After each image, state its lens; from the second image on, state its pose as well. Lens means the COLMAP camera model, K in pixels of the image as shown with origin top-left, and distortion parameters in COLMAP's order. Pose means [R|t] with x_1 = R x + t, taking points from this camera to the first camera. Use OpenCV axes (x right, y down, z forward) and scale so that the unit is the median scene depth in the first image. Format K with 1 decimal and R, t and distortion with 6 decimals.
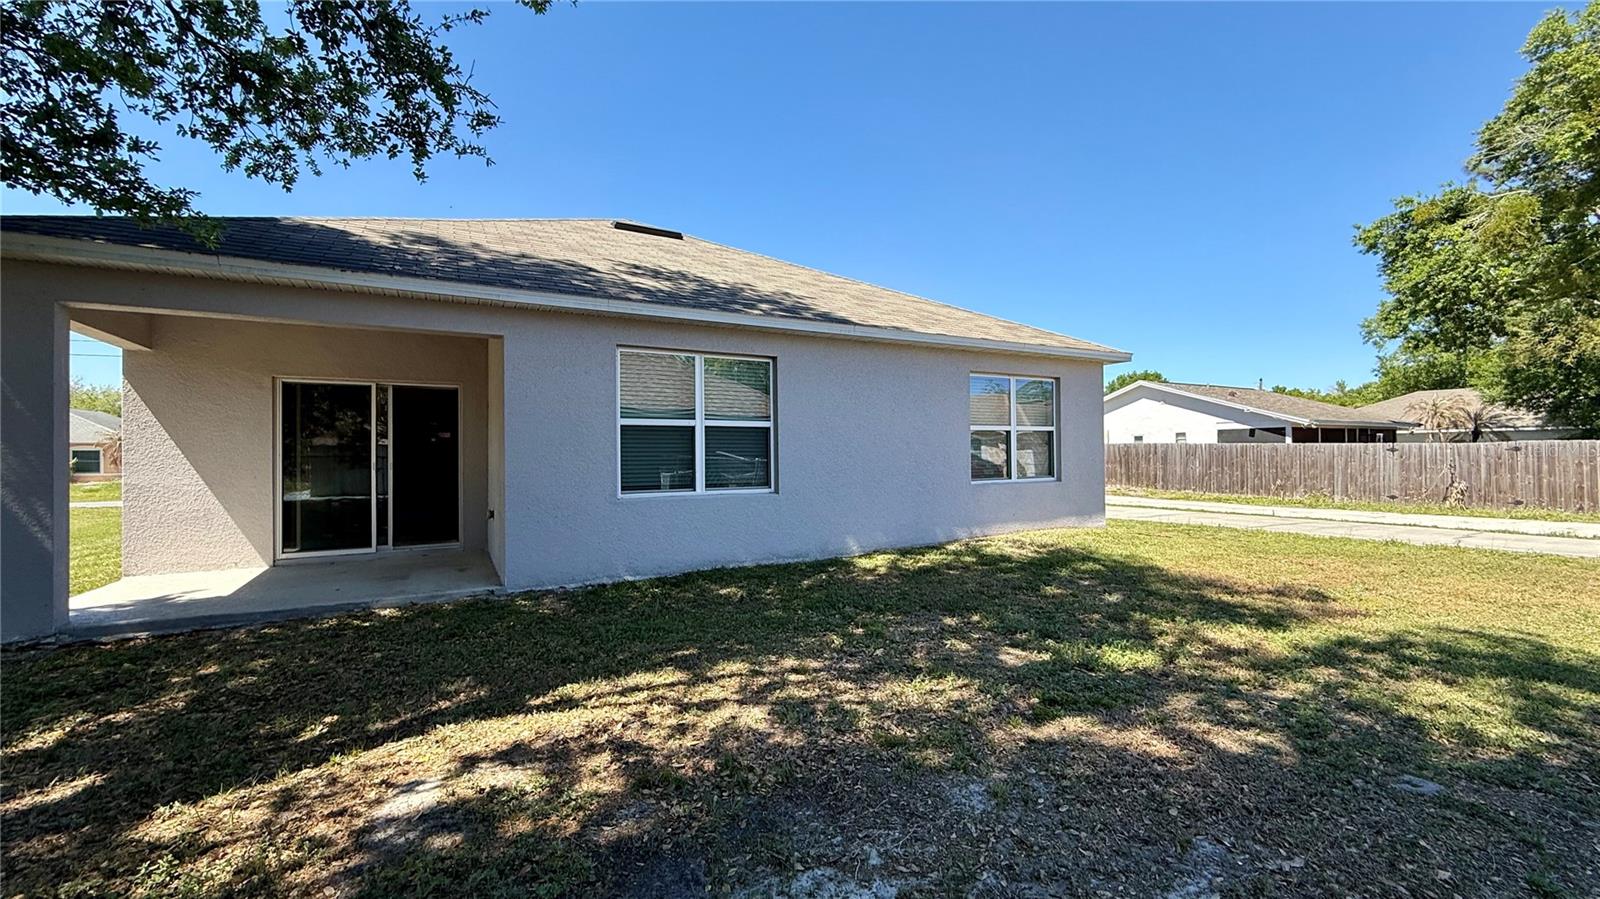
lens RADIAL K [[639.7, 0, 797.2], [0, 639.7, 451.7], [0, 0, 1]] dist [0.002794, -0.000313]
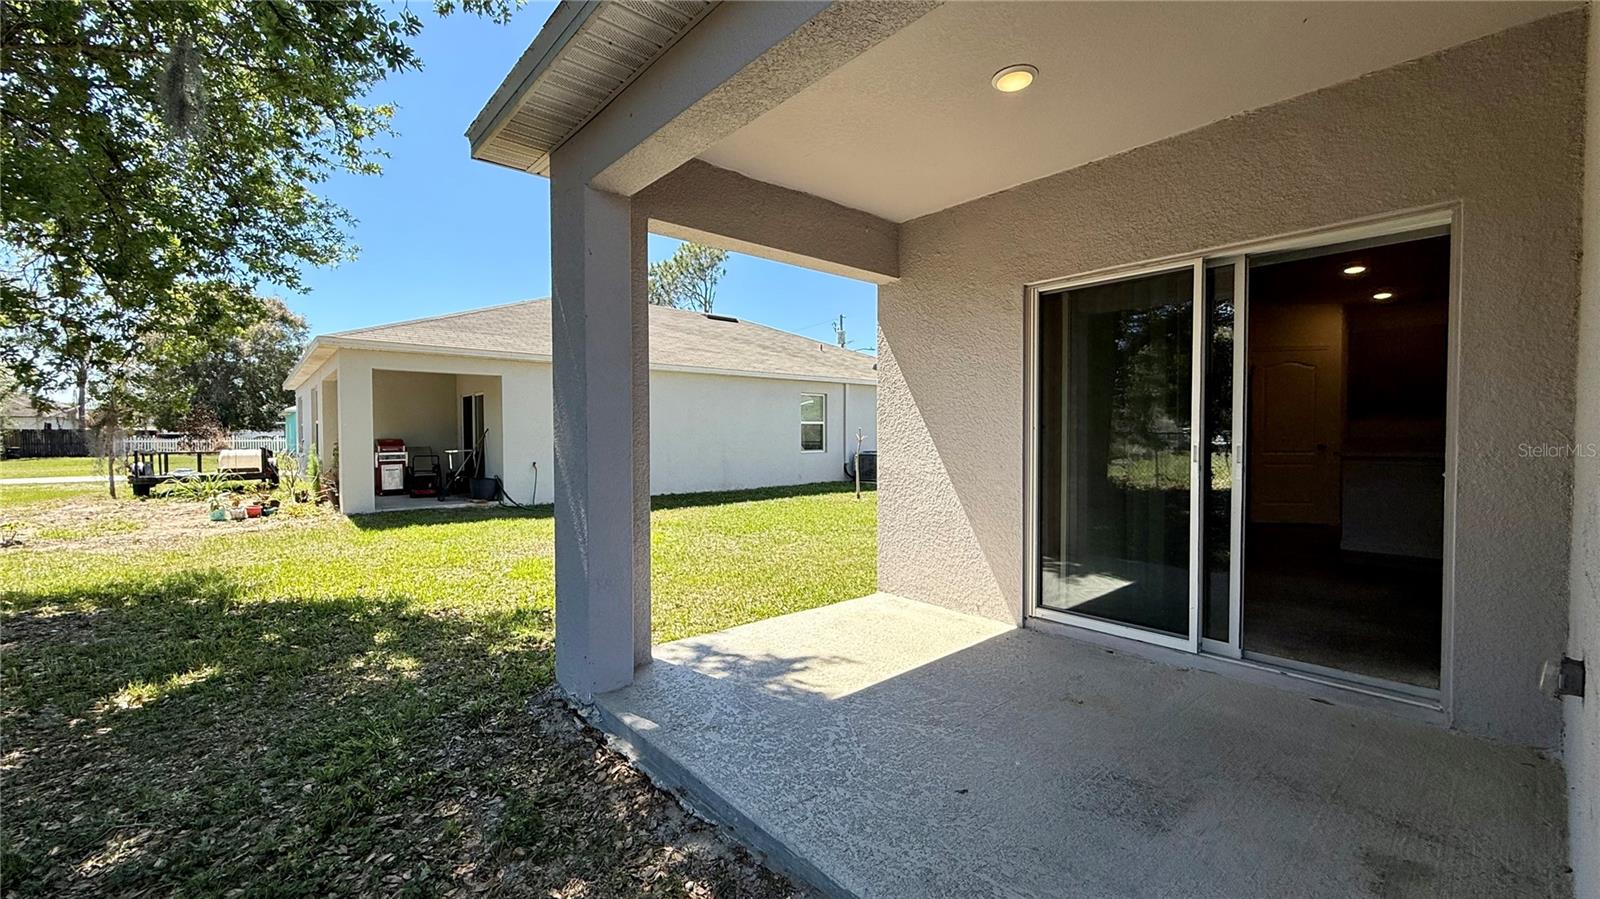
lens RADIAL K [[639.7, 0, 796.4], [0, 639.7, 449.9], [0, 0, 1]] dist [0.002794, -0.000313]
pose [[0.216197, 0.027664, -0.975958, -0.311207], [0.005304, 0.999550, 0.029508, 0.006695], [0.976335, -0.011556, 0.215954, 0.670956]]
